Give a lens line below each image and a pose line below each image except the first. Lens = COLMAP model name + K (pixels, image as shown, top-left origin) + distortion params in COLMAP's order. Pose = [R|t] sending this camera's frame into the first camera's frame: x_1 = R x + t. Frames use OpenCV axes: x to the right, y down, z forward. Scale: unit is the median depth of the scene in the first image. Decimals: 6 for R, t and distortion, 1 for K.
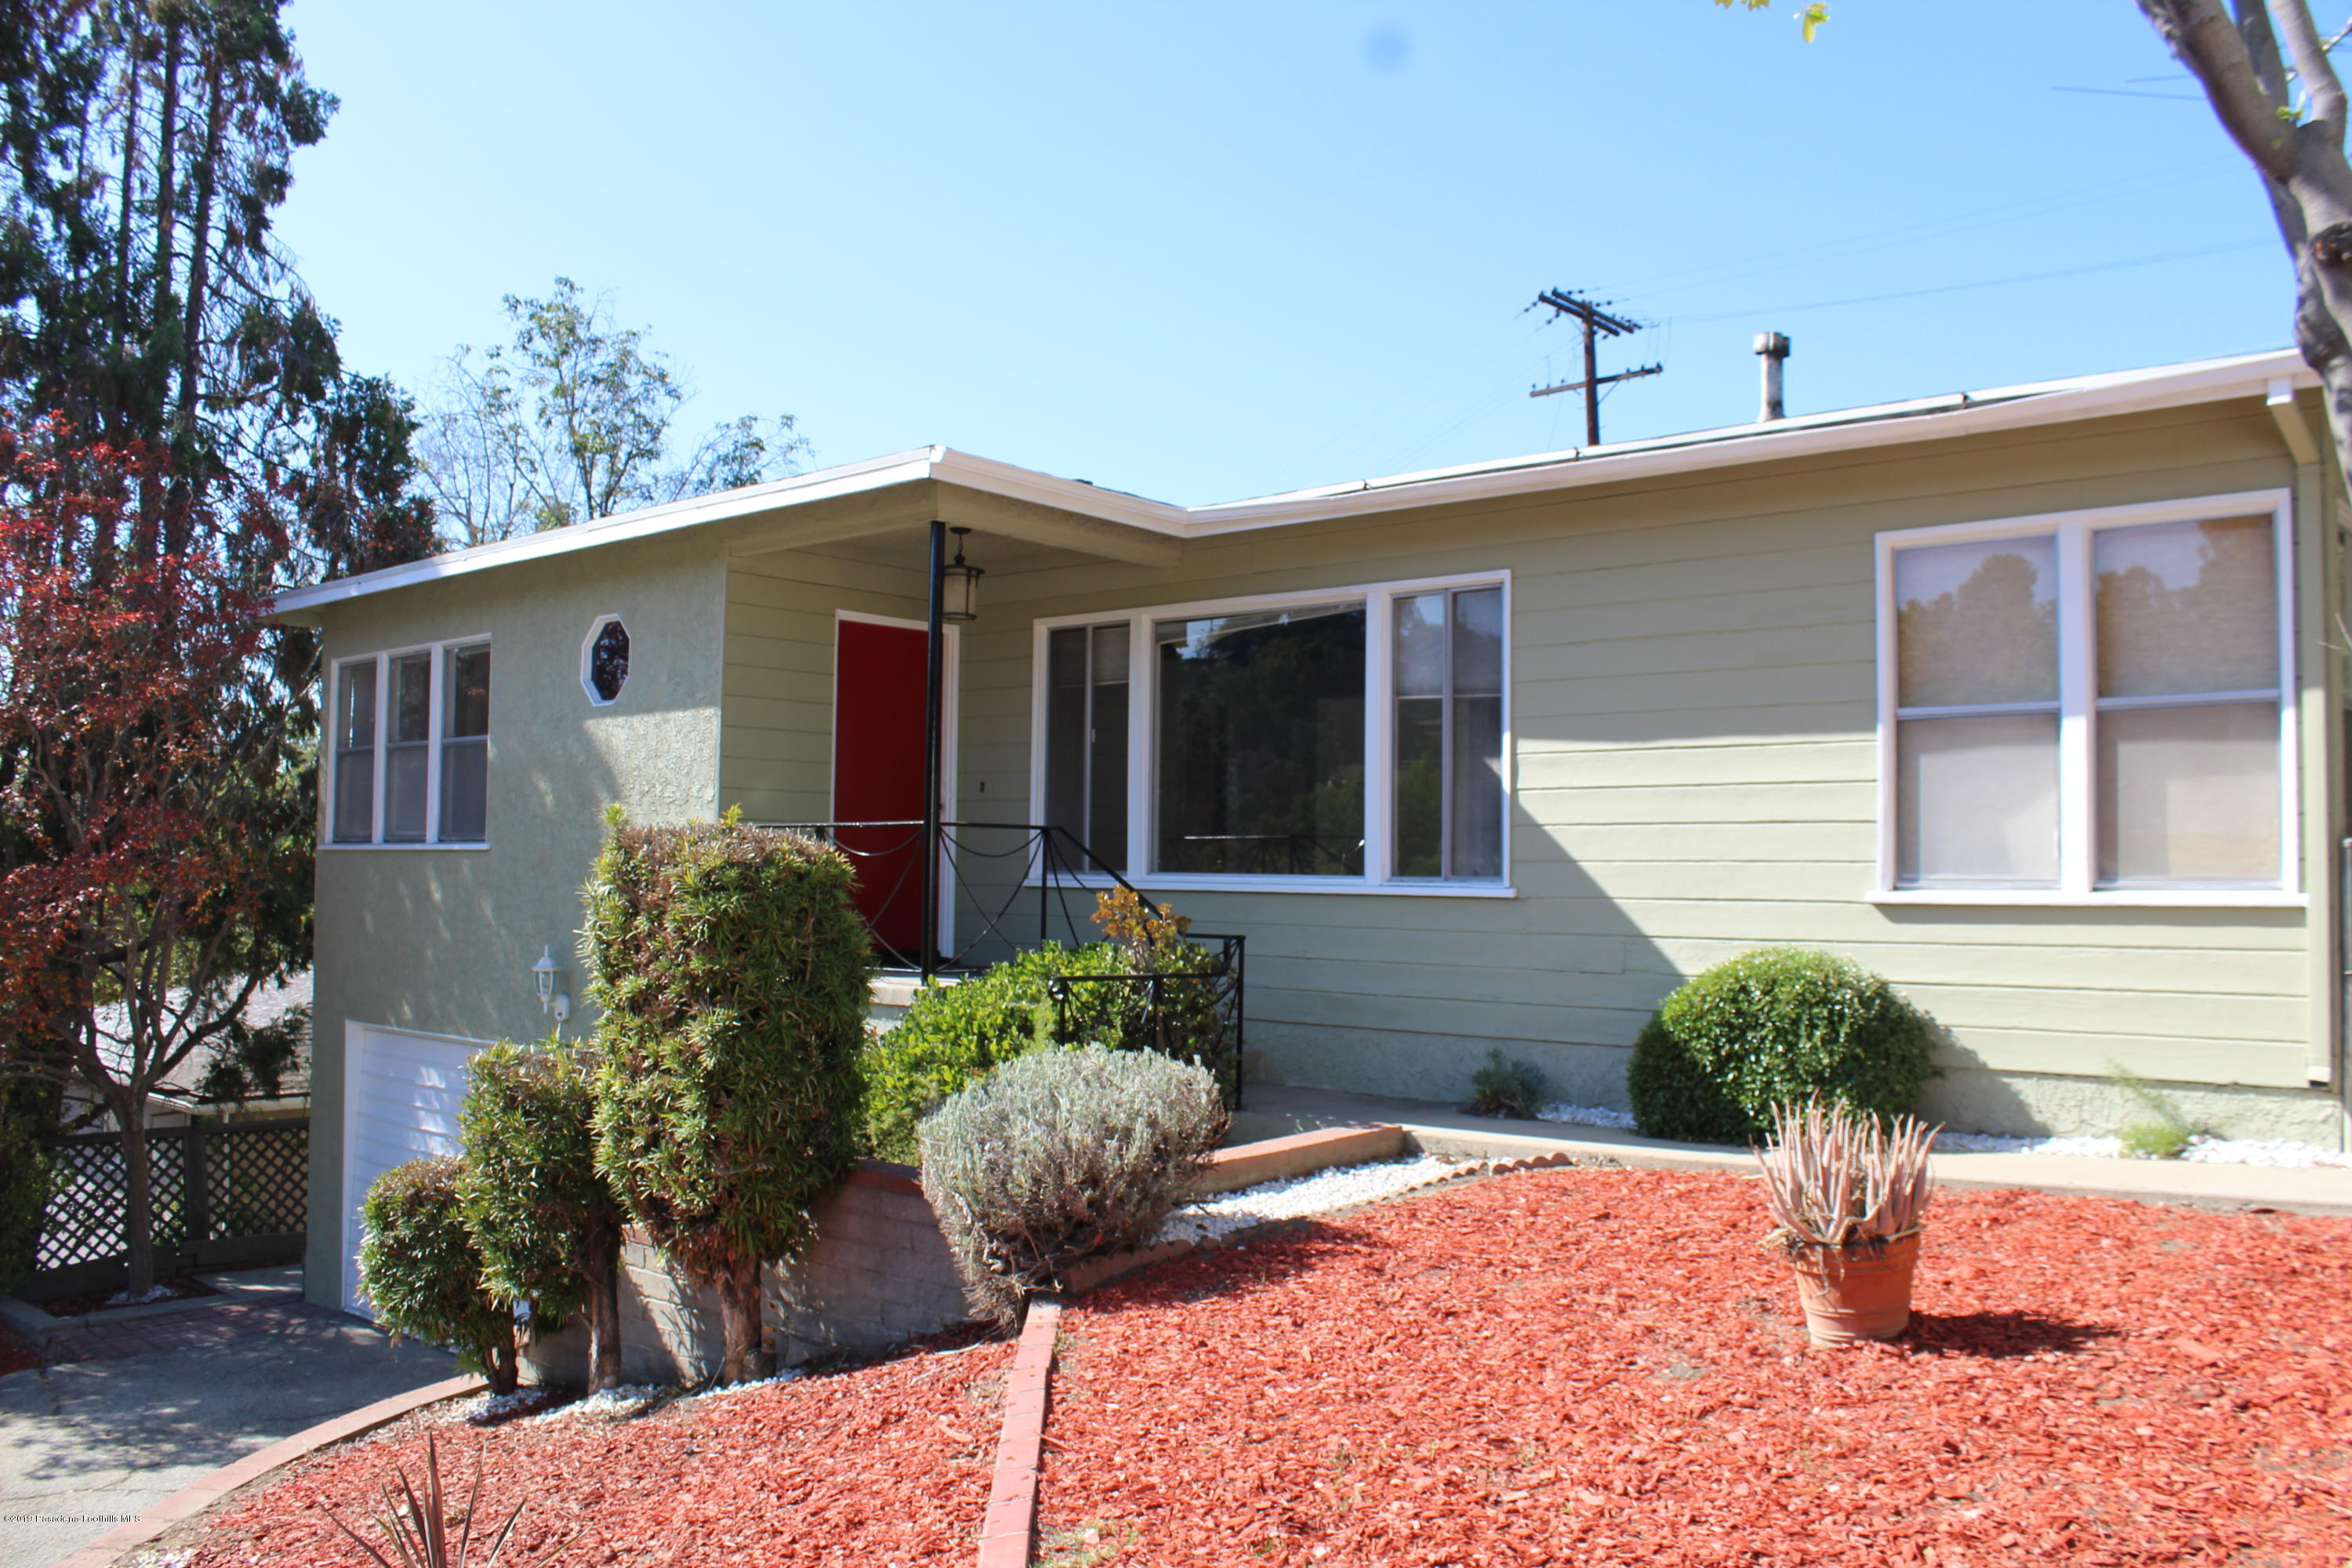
lens RADIAL K [[1988.7, 0, 1174.9], [0, 1988.7, 790.2], [0, 0, 1]] dist [-0.109481, 0.001925]
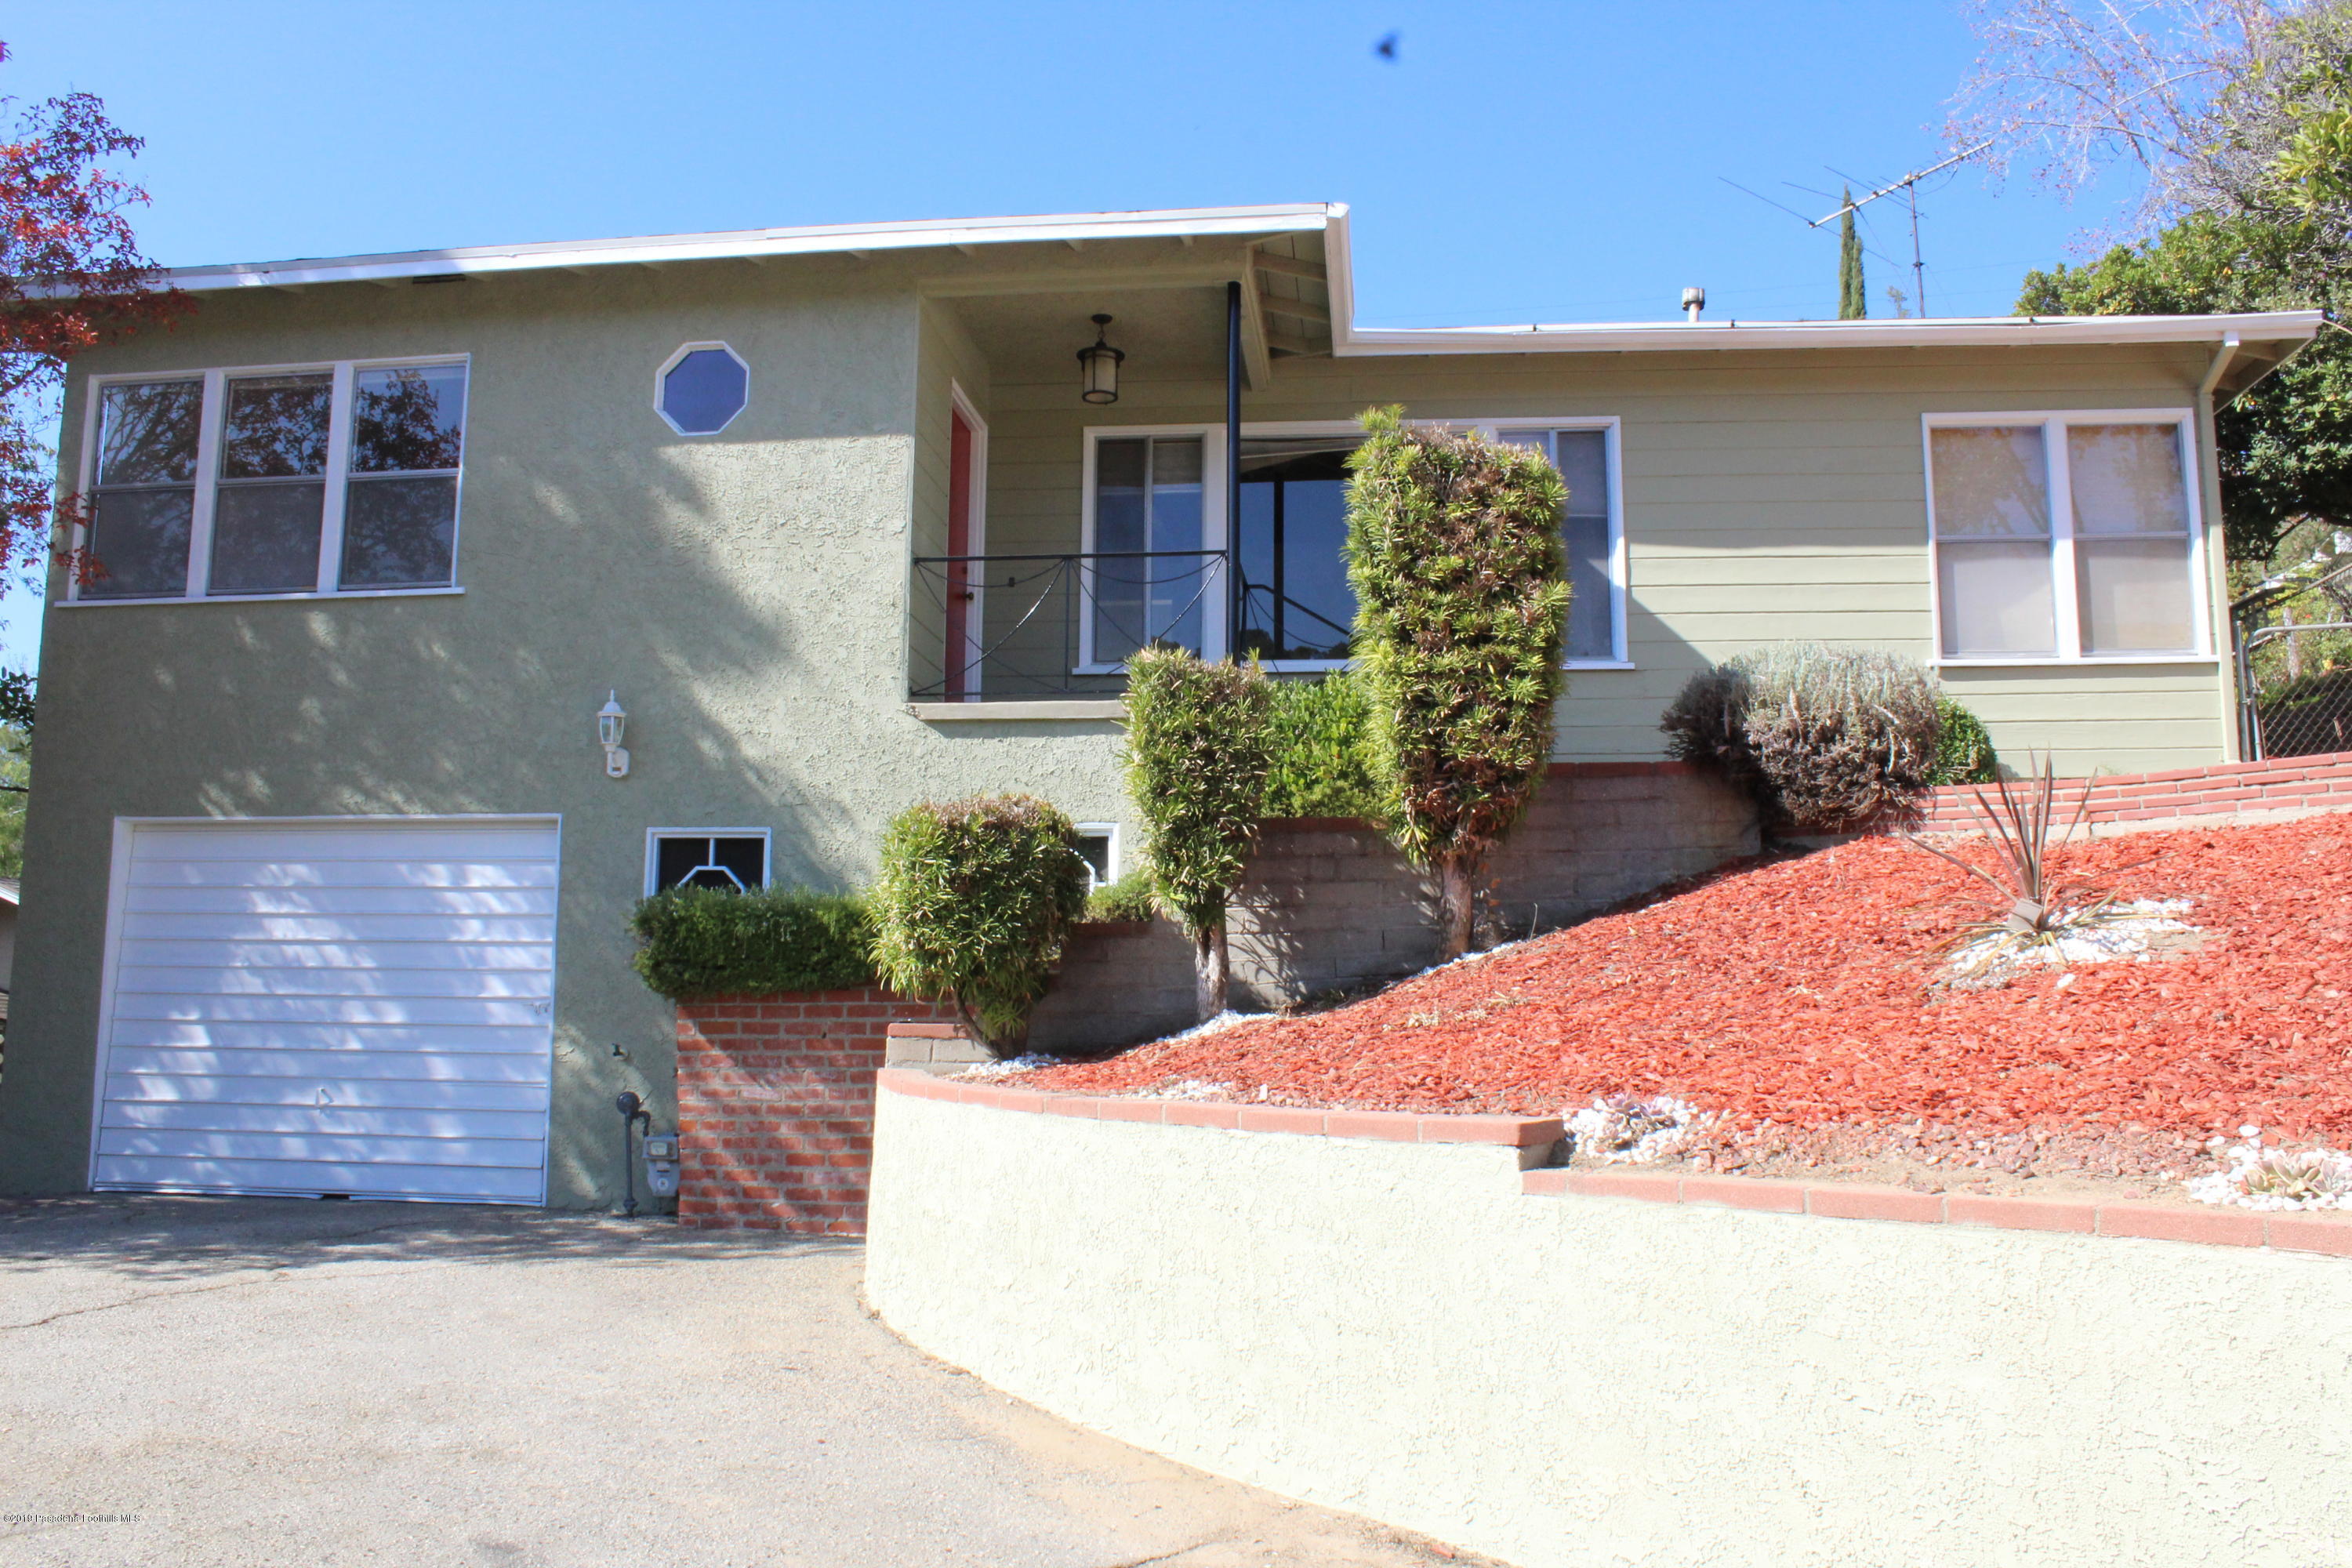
lens RADIAL K [[1988.7, 0, 1171.5], [0, 1988.7, 774.3], [0, 0, 1]] dist [-0.109481, 0.001925]
pose [[0.805802, 0.076146, 0.587269, -0.903362], [-0.020640, 0.994707, -0.100654, 0.287152], [-0.591825, 0.068986, 0.803109, 0.196413]]
